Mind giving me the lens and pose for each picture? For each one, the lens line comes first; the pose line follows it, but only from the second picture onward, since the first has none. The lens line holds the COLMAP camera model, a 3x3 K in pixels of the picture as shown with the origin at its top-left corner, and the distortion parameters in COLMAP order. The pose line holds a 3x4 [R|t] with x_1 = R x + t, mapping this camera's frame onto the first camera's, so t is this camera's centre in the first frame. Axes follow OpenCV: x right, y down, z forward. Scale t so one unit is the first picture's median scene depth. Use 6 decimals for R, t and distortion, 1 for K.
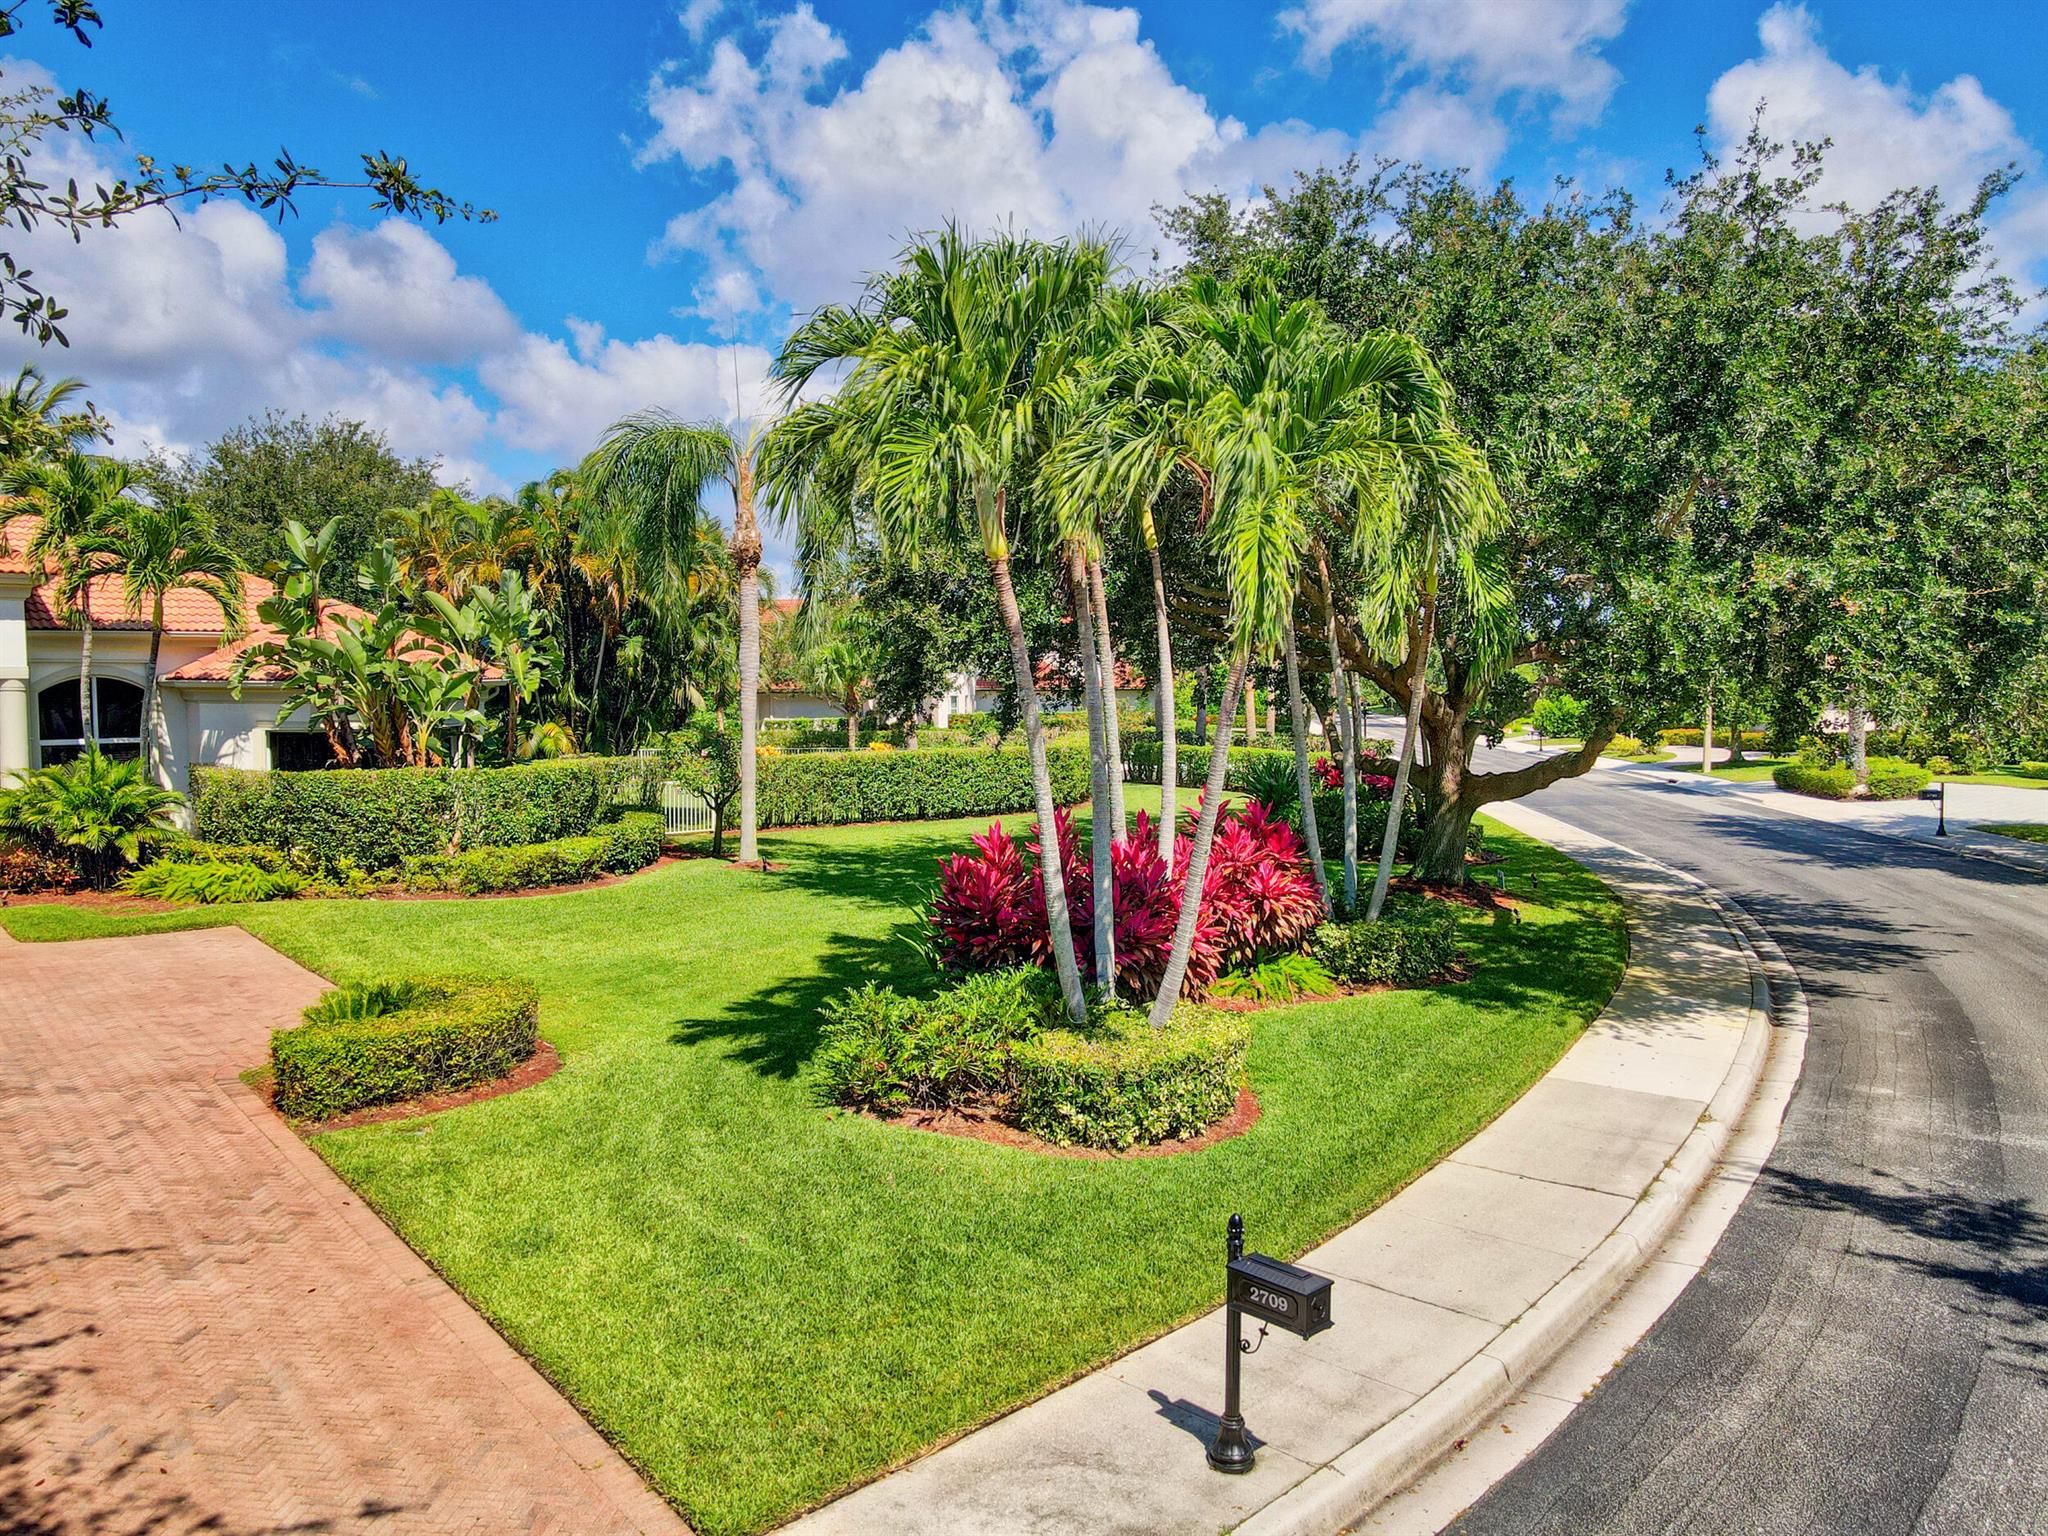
lens RADIAL K [[1522.0, 0, 1002.2], [0, 1522.0, 749.8], [0, 0, 1]] dist [0.011790, 0.025006]
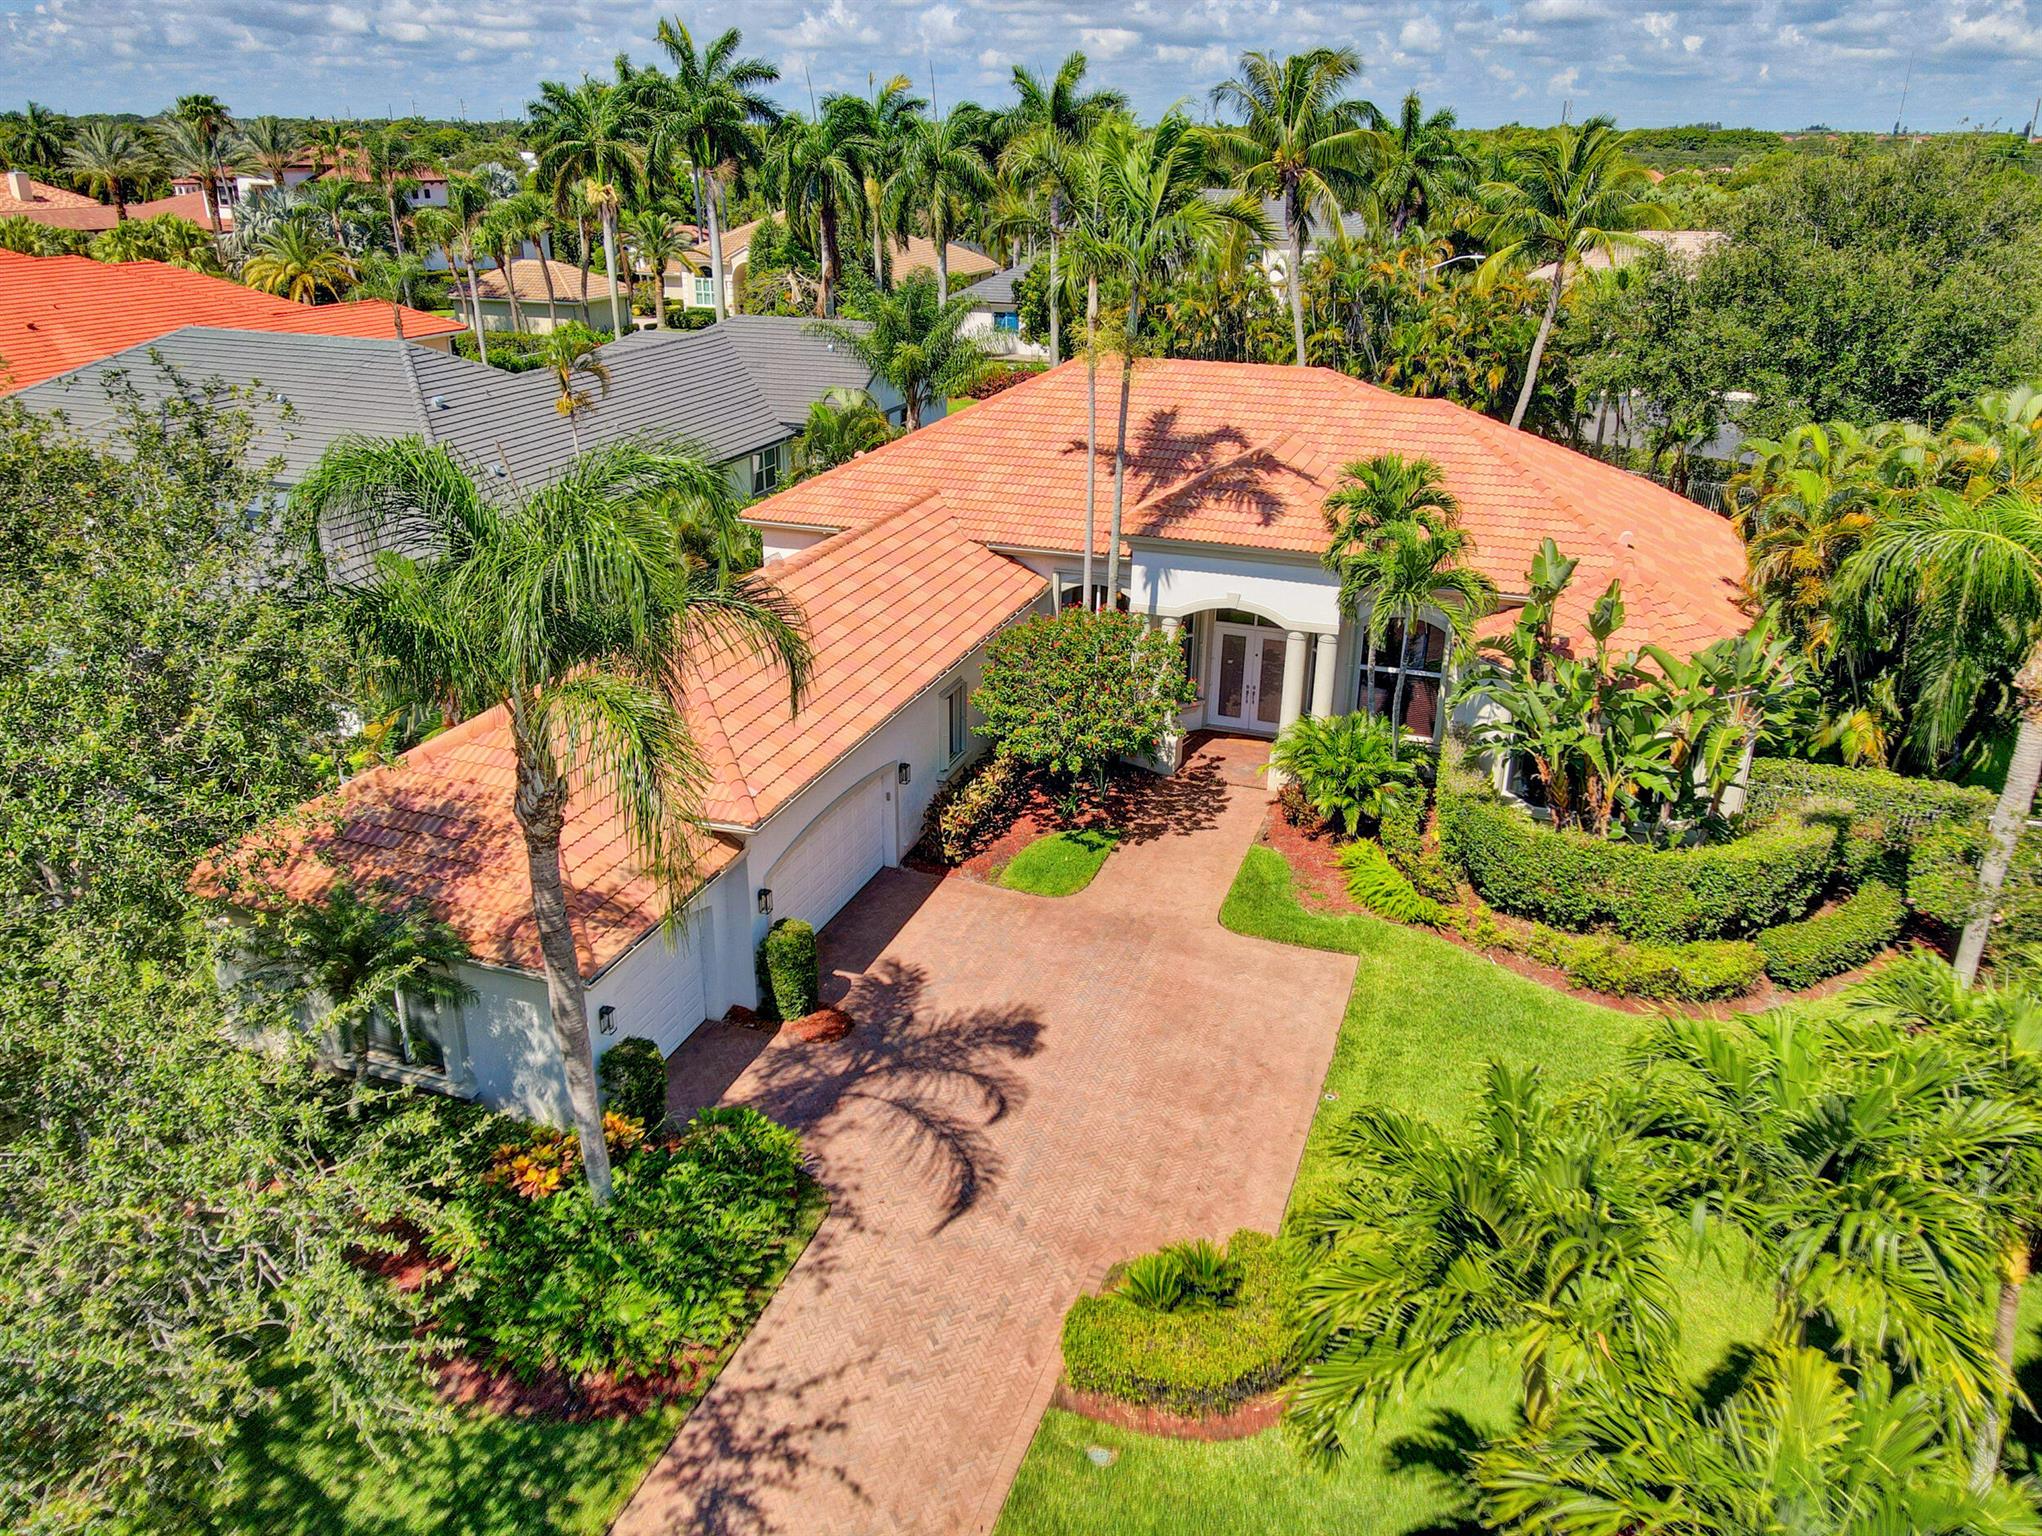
lens RADIAL K [[1517.5, 0, 1010.7], [0, 1517.5, 765.9], [0, 0, 1]] dist [0.011790, 0.025006]
pose [[0.506840, 0.341969, -0.791309, 0.203239], [-0.047592, 0.927650, 0.370407, -0.379728], [0.860725, -0.150077, 0.486445, 0.201402]]
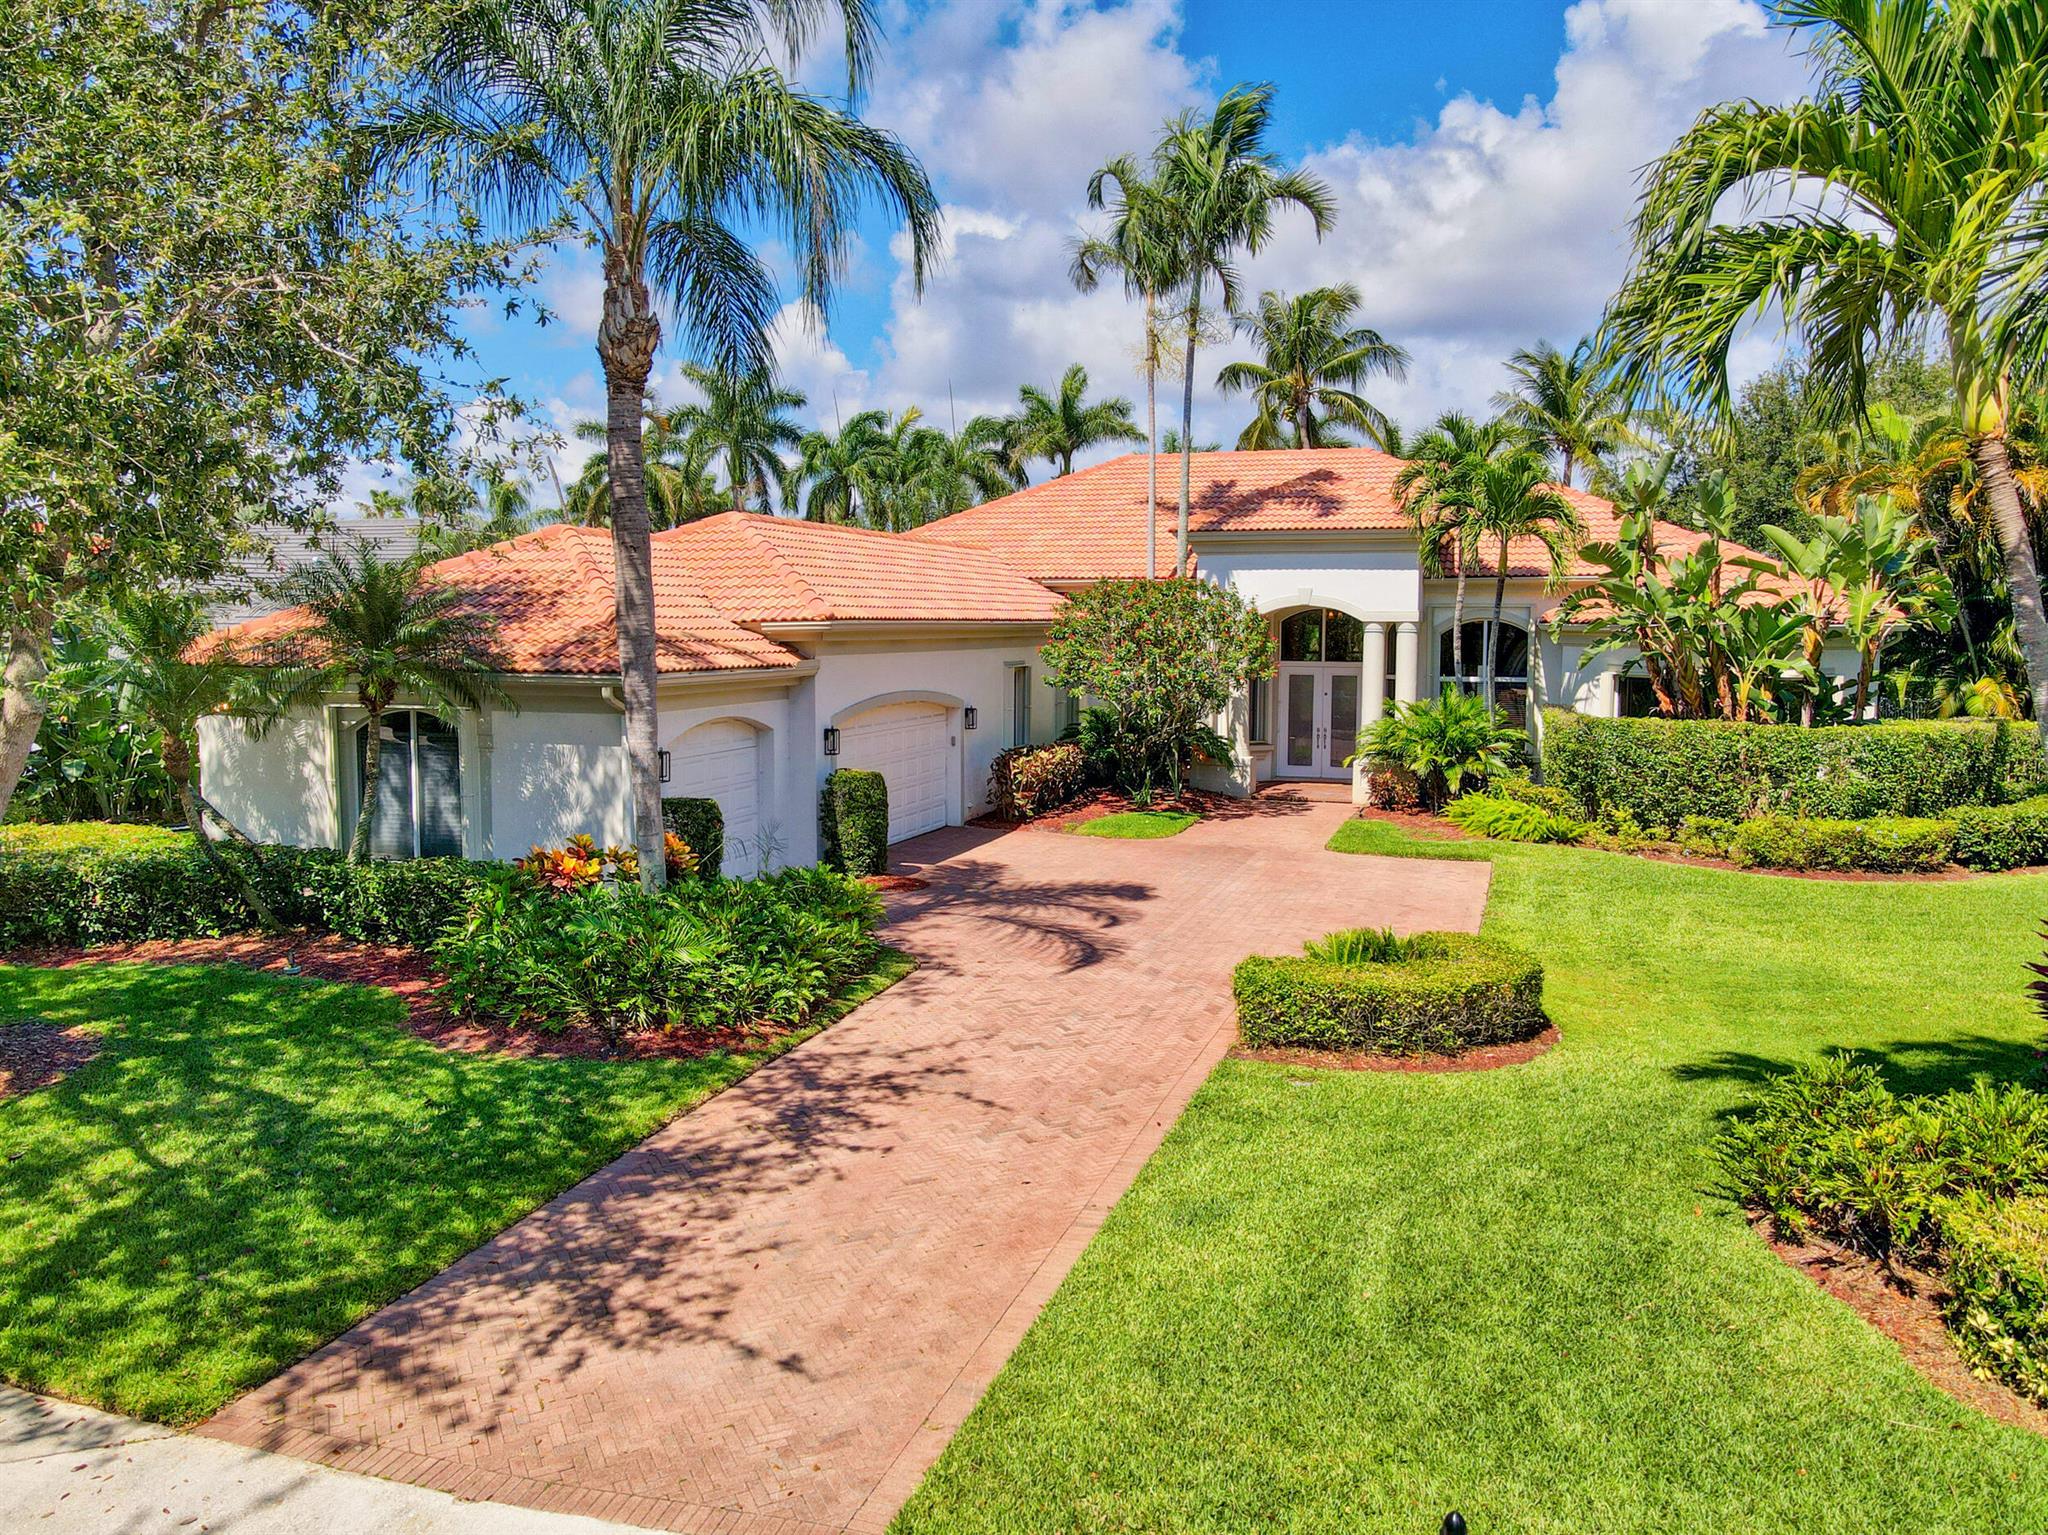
lens RADIAL K [[1522.0, 0, 1017.9], [0, 1522.0, 760.1], [0, 0, 1]] dist [0.011790, 0.025006]
pose [[0.520454, 0.082079, -0.849936, 0.178185], [-0.044267, 0.996624, 0.069138, -0.009778], [0.852742, 0.001641, 0.522330, 0.166204]]
